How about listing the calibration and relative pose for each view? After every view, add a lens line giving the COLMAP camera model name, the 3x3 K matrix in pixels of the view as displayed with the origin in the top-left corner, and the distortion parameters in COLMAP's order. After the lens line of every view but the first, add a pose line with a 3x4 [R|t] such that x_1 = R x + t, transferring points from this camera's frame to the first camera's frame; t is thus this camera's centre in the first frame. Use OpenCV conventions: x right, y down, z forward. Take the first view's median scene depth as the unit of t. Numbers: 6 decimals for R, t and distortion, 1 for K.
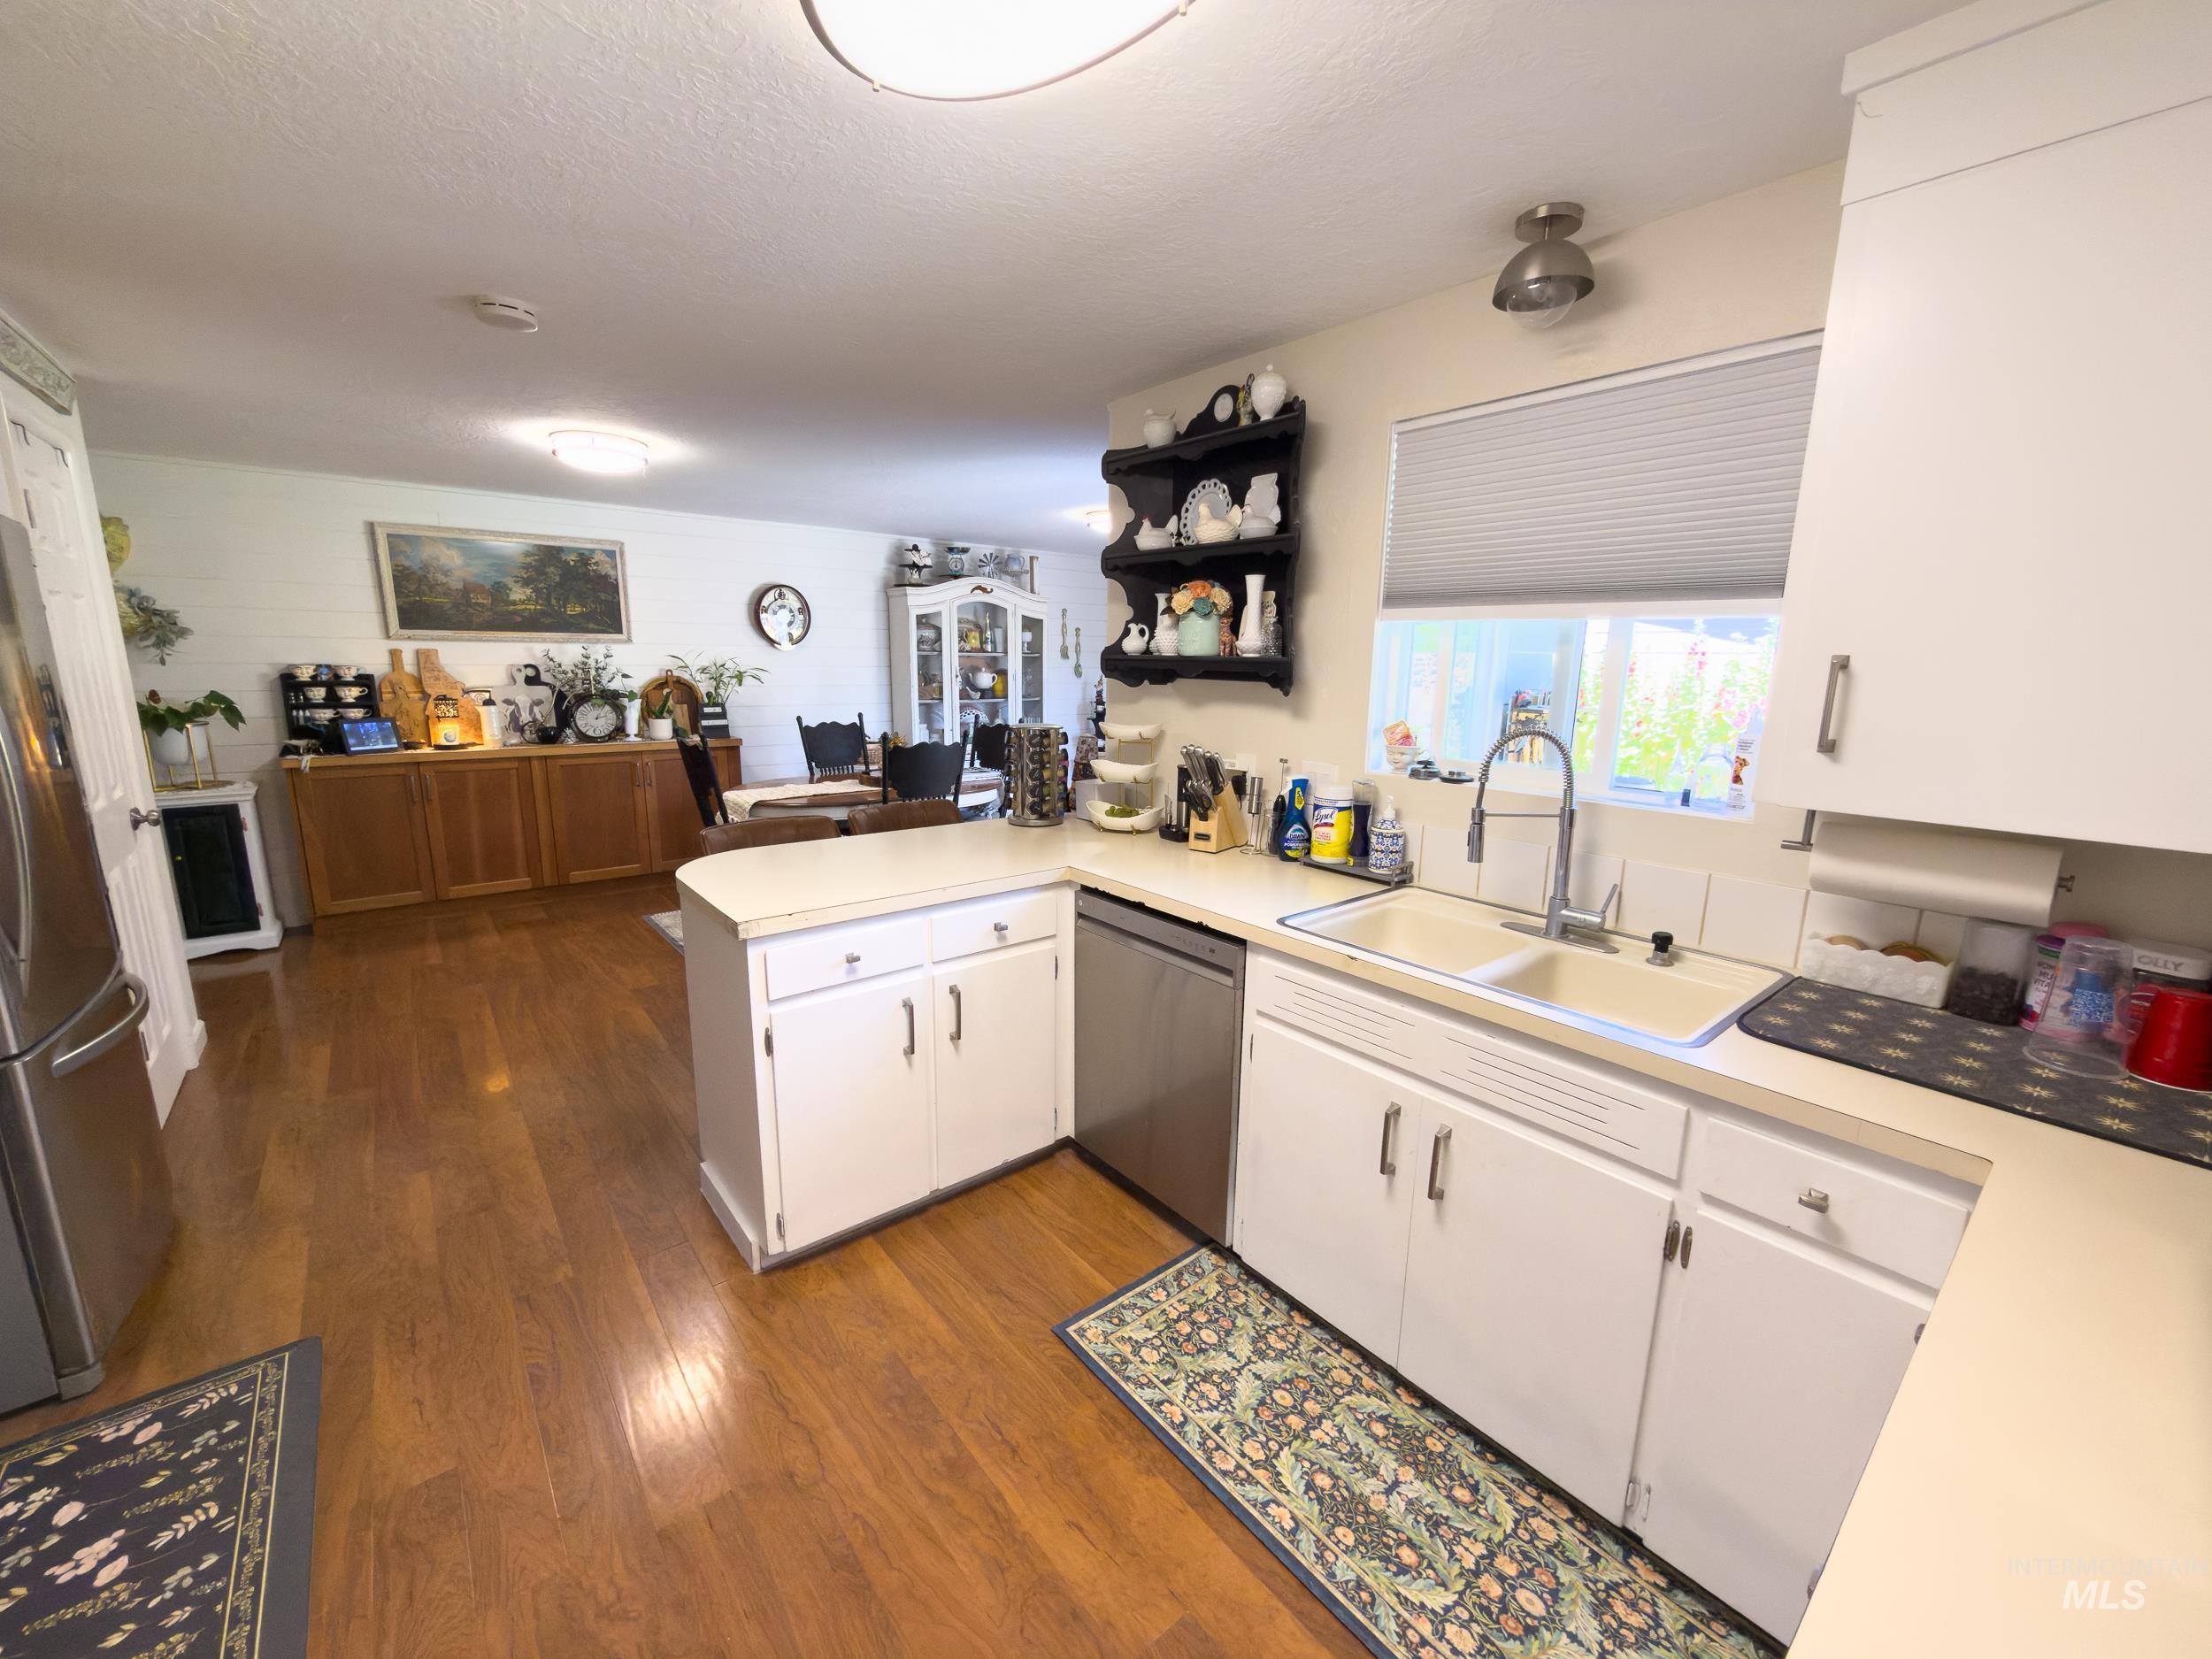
lens RADIAL K [[883.2, 0, 1106.0], [0, 883.2, 829.5], [0, 0, 1]] dist [0.001148, 0.000163]
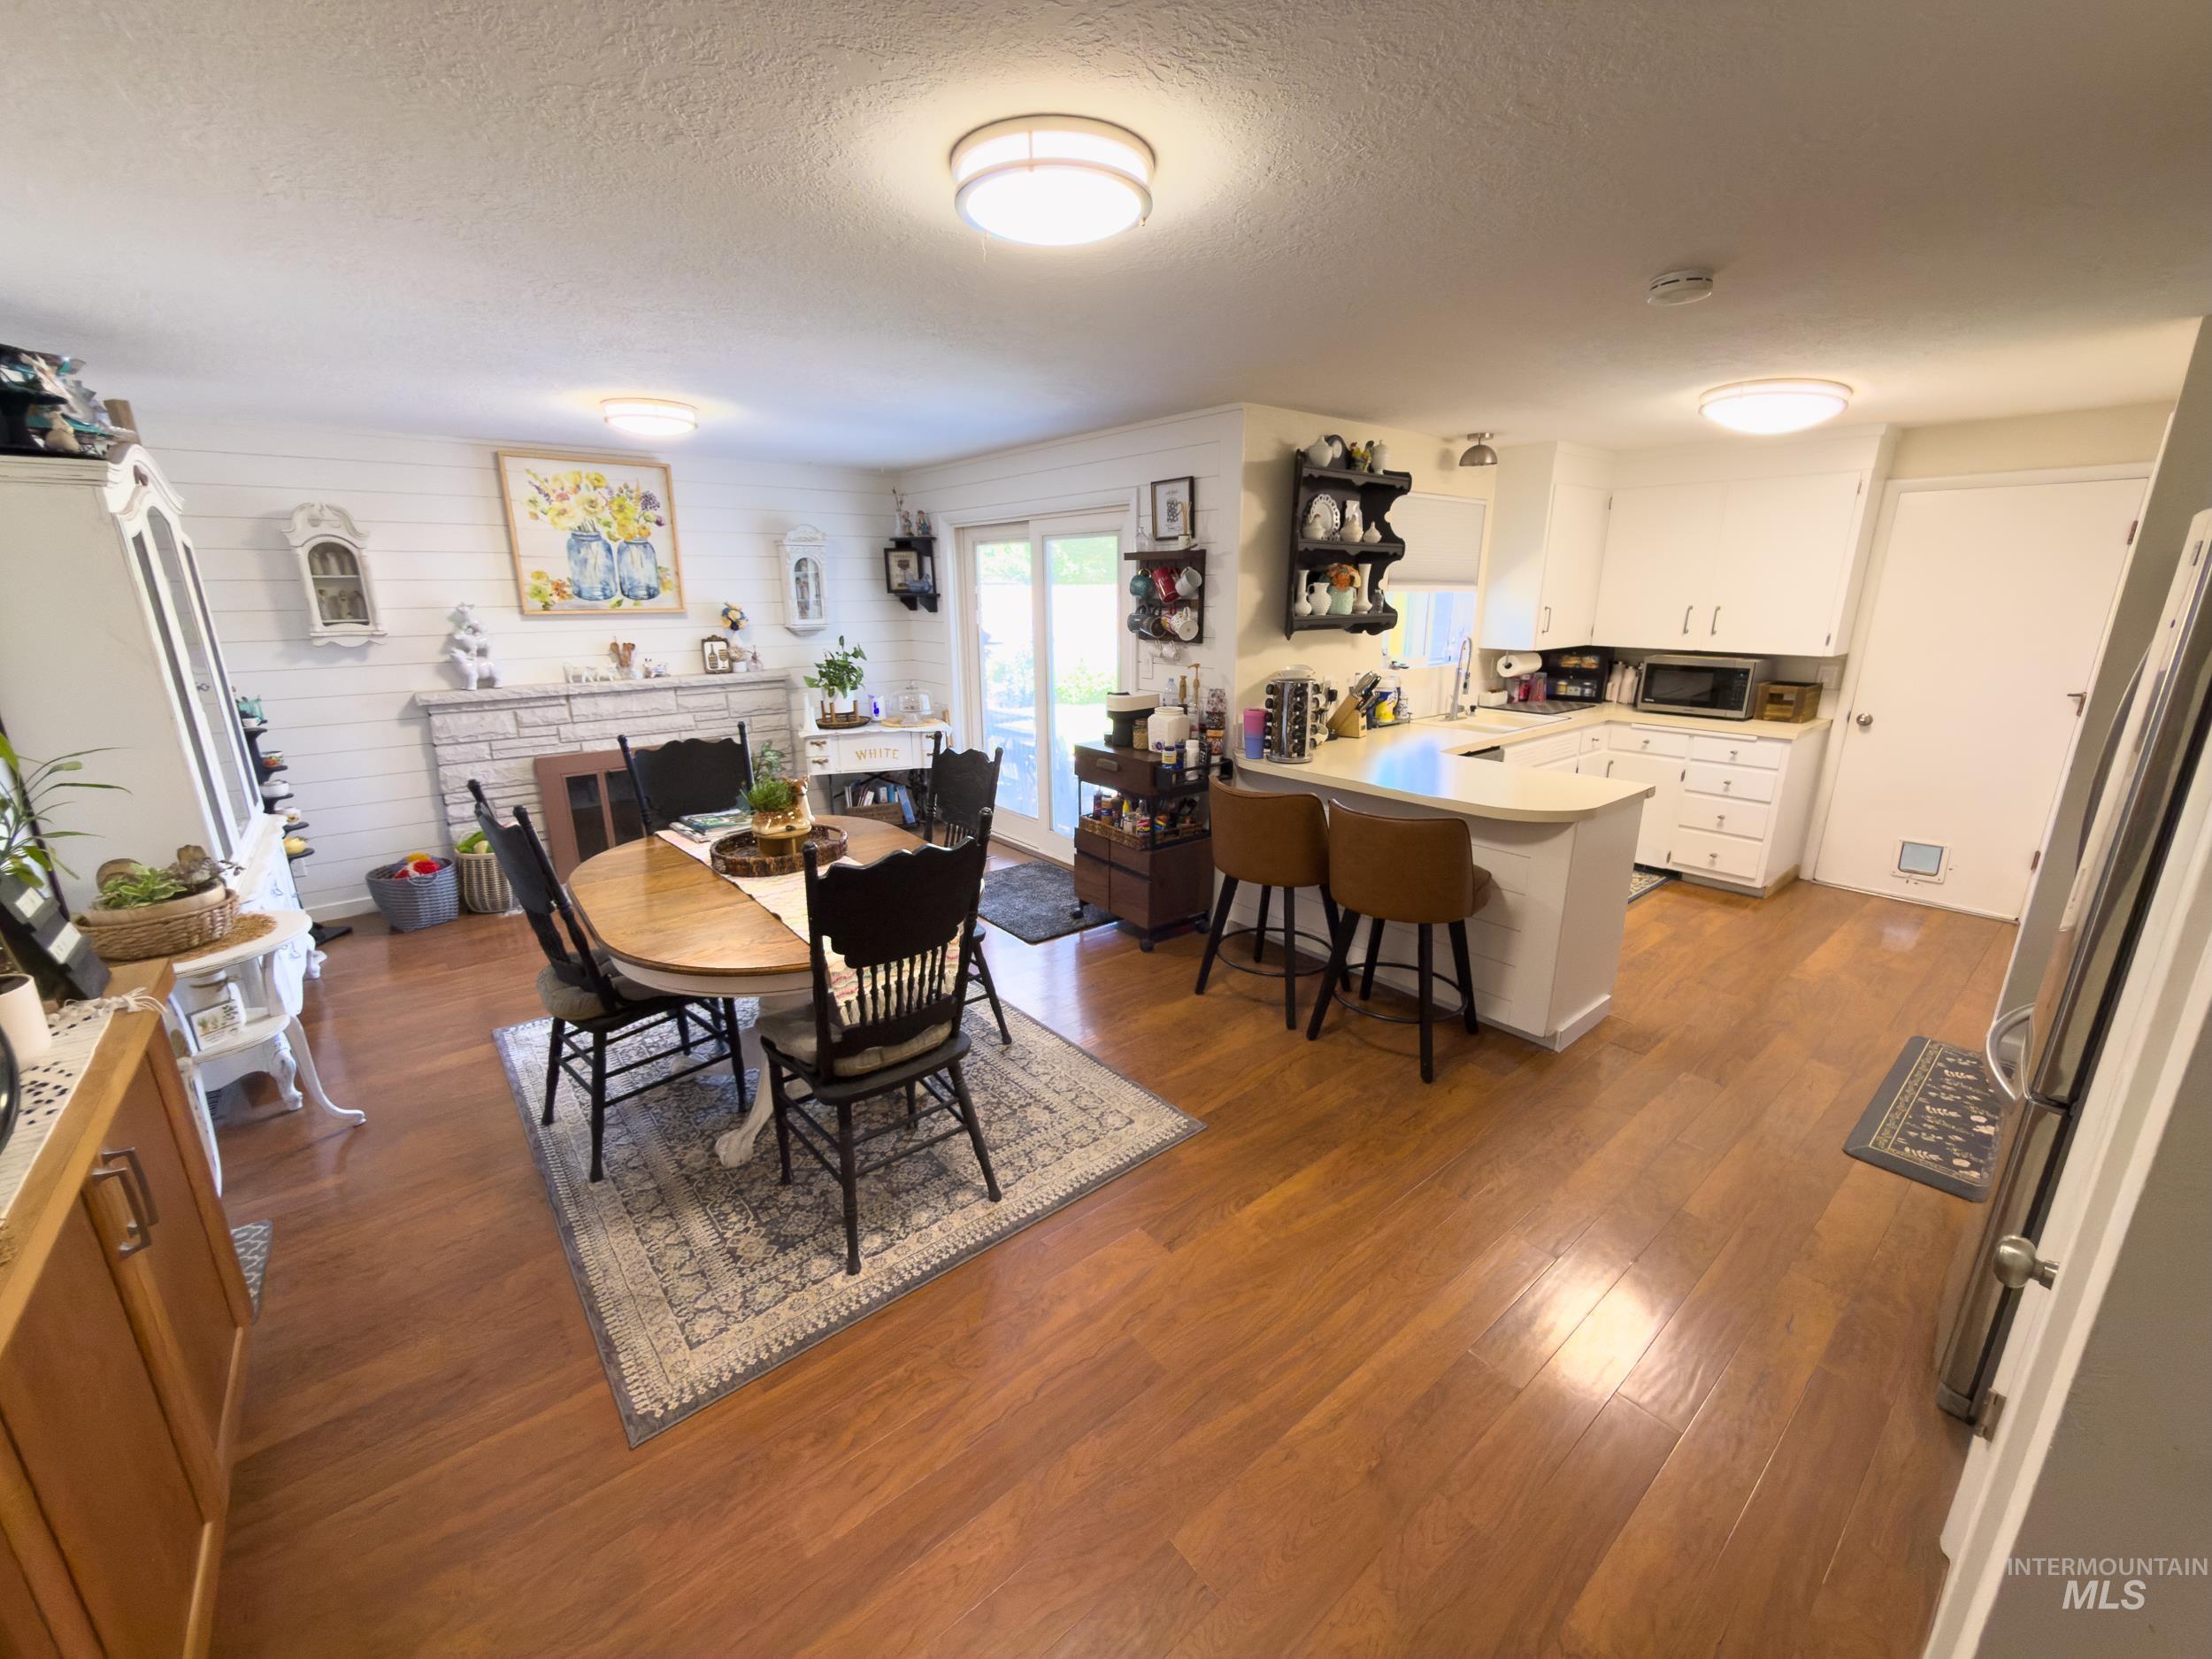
lens RADIAL K [[883.2, 0, 1106.0], [0, 883.2, 829.5], [0, 0, 1]] dist [0.001148, 0.000163]
pose [[-0.002590, -0.280492, 0.959853, -0.590239], [0.194365, 0.941410, 0.275627, -0.140774], [-0.980926, 0.187276, 0.052080, 0.560167]]
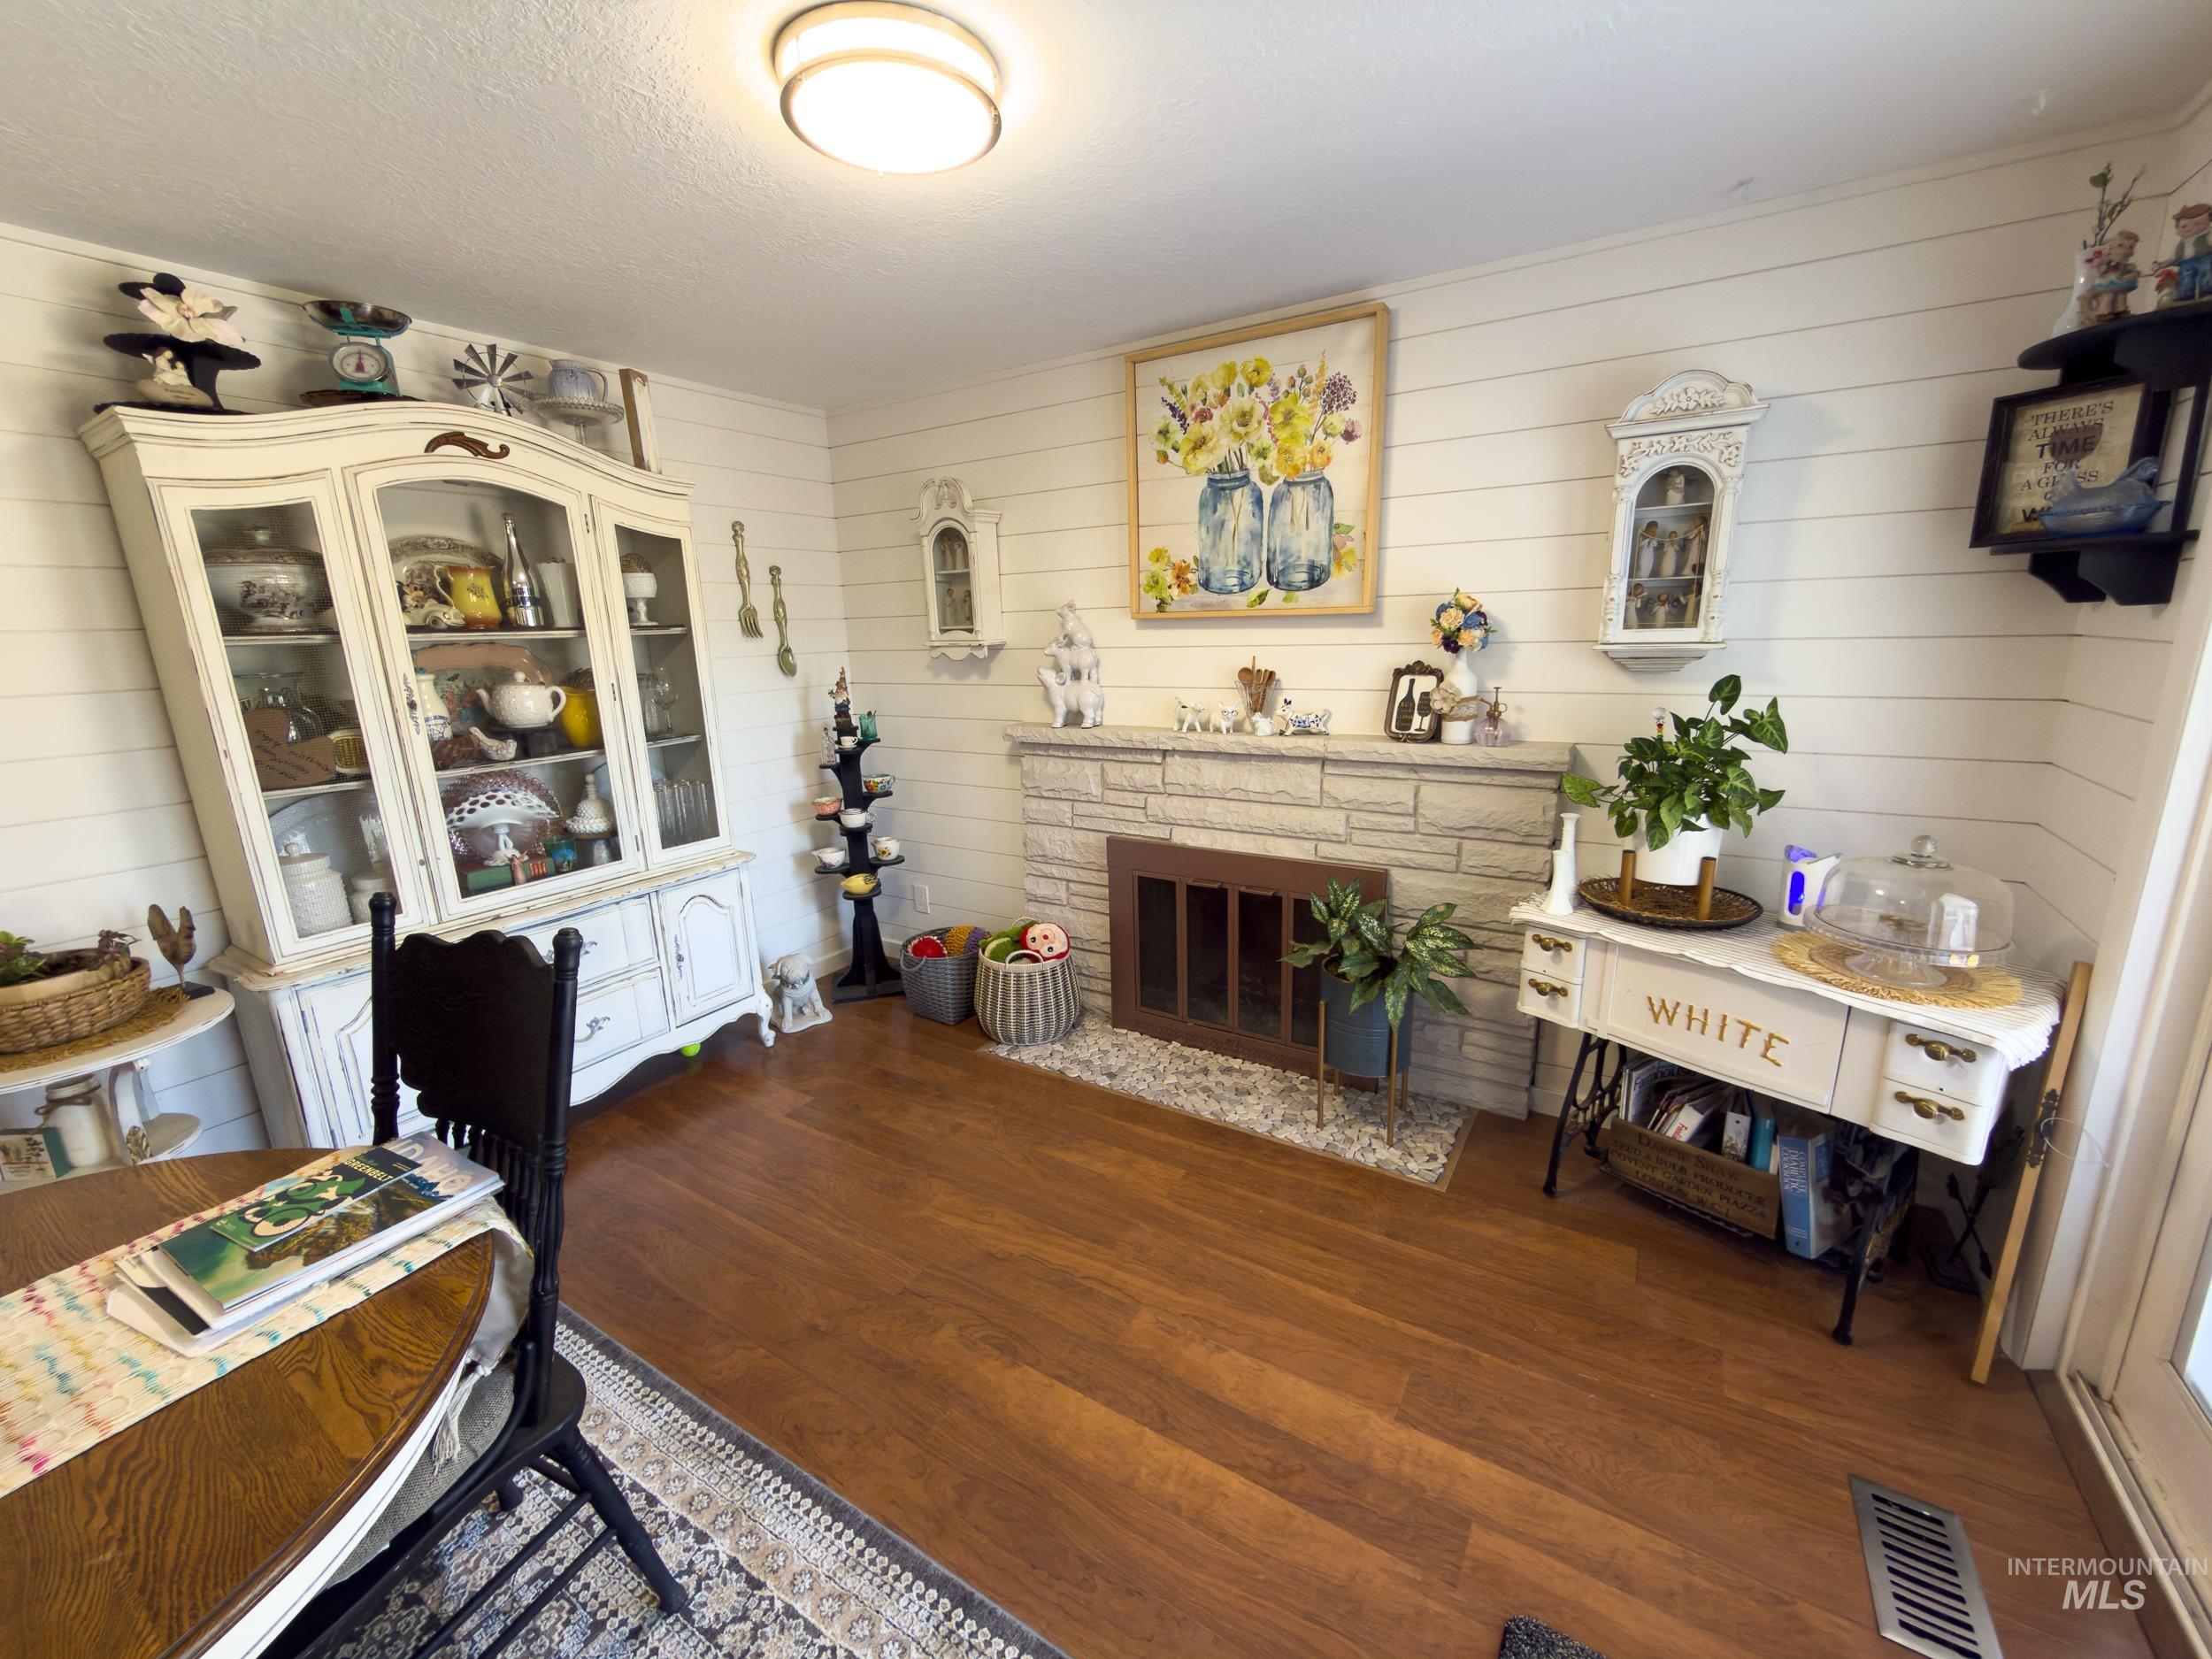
lens RADIAL K [[883.2, 0, 1106.0], [0, 883.2, 829.5], [0, 0, 1]] dist [0.001148, 0.000163]
pose [[0.946621, -0.111926, 0.302295, -0.026504], [0.100887, 0.993541, 0.051938, -0.116392], [-0.306156, -0.018668, 0.951798, 0.594385]]
